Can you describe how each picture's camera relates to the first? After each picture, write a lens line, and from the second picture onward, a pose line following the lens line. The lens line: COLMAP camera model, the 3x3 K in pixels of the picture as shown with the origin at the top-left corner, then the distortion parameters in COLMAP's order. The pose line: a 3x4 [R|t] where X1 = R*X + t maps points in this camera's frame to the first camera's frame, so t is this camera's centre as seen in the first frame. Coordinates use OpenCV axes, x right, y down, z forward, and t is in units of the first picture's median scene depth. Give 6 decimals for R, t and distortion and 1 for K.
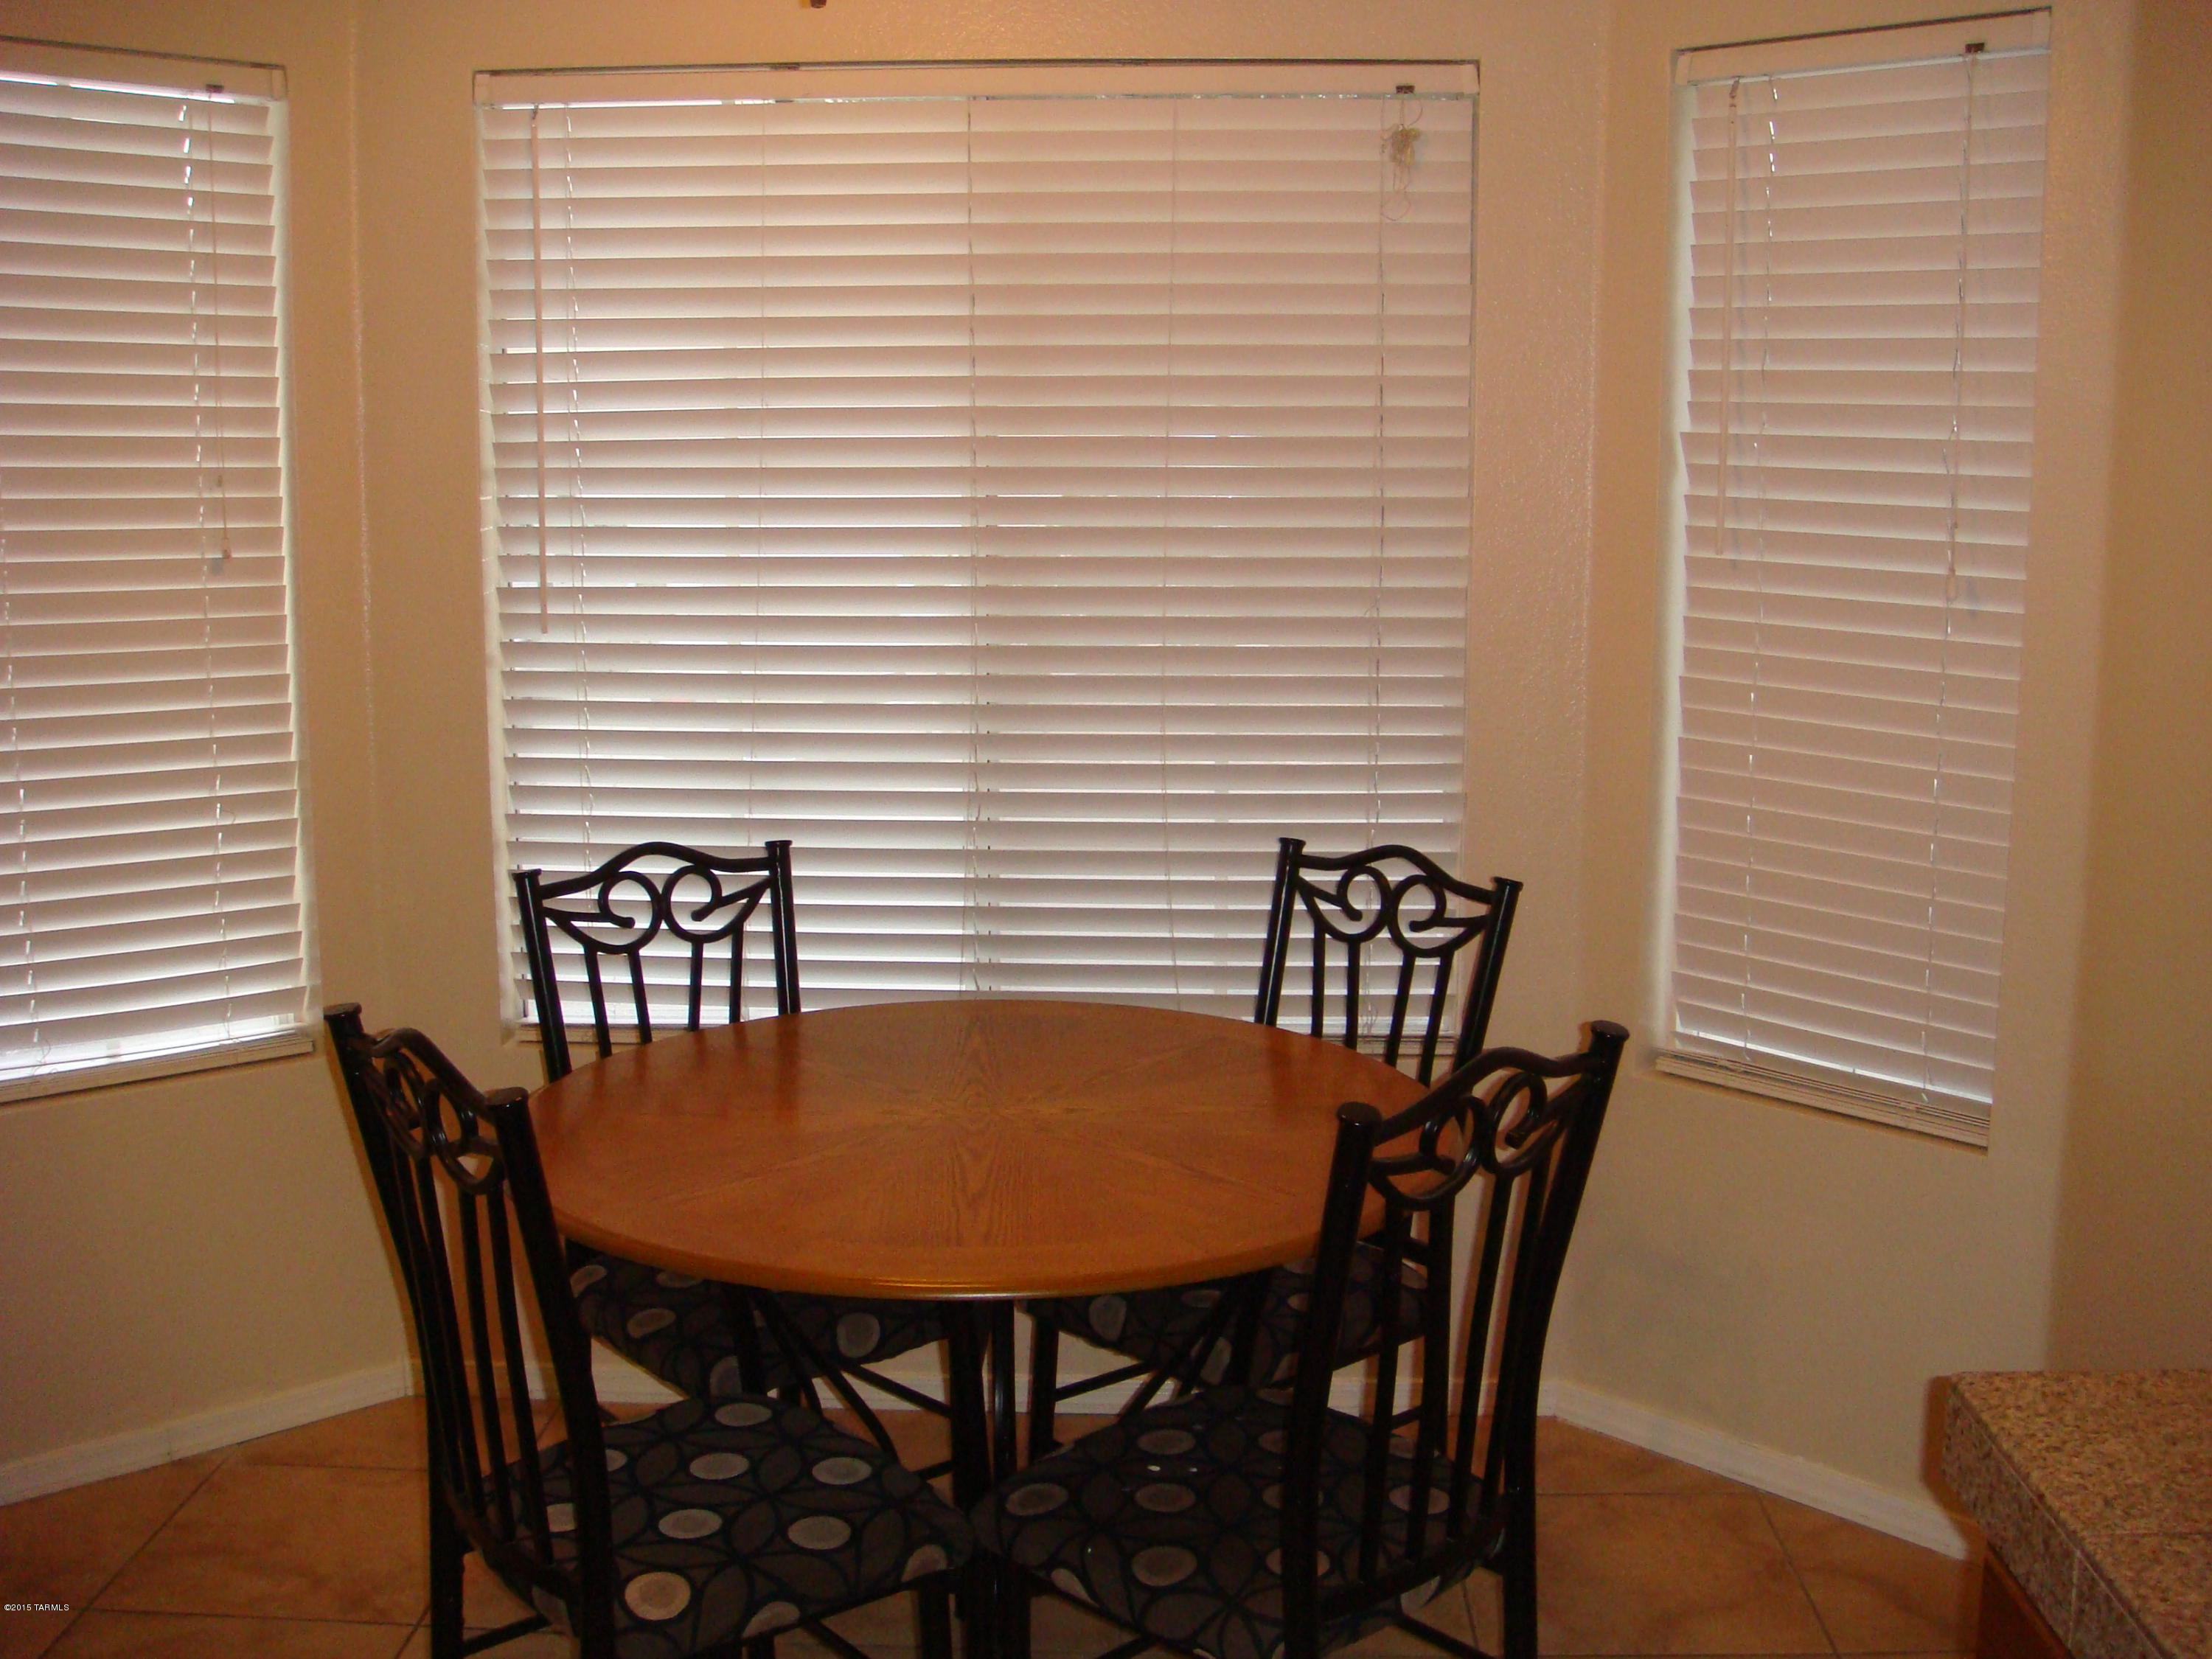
lens RADIAL K [[2375.9, 0, 1106.0], [0, 2375.9, 829.5], [0, 0, 1]] dist [-0.172330, 0.173397]
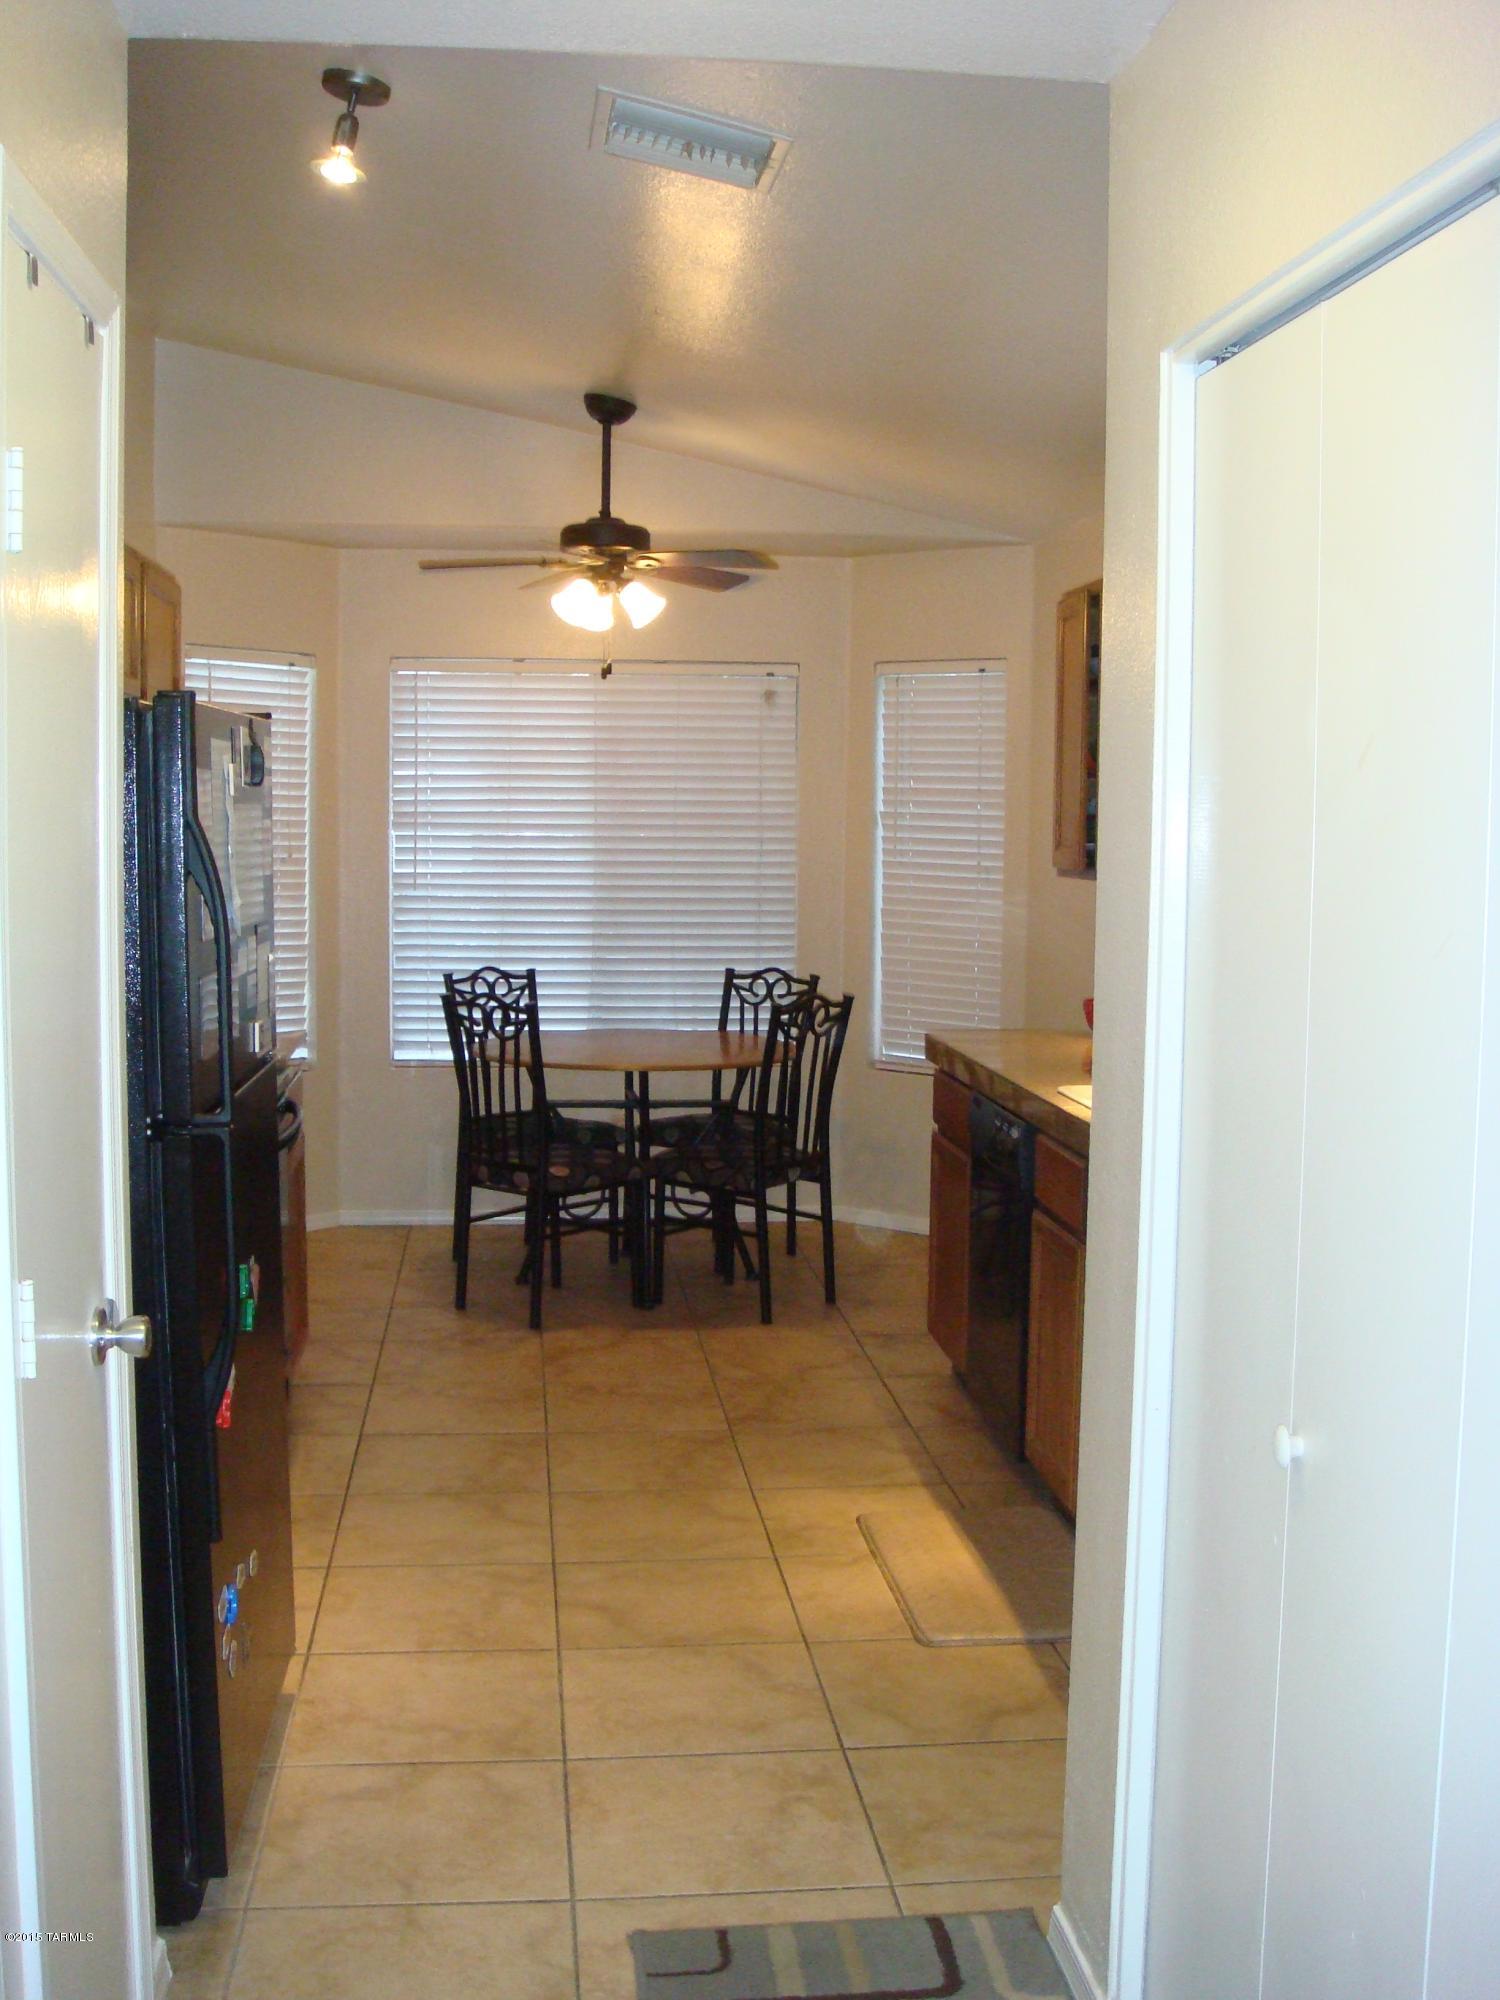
lens RADIAL K [[2148.2, 0, 750.0], [0, 2148.2, 1000.0], [0, 0, 1]] dist [-0.172330, 0.173397]
pose [[0.989094, -0.003053, 0.147257, -0.242121], [0.014286, 0.997060, -0.075281, 0.212544], [-0.146594, 0.076564, 0.986229, -1.287372]]
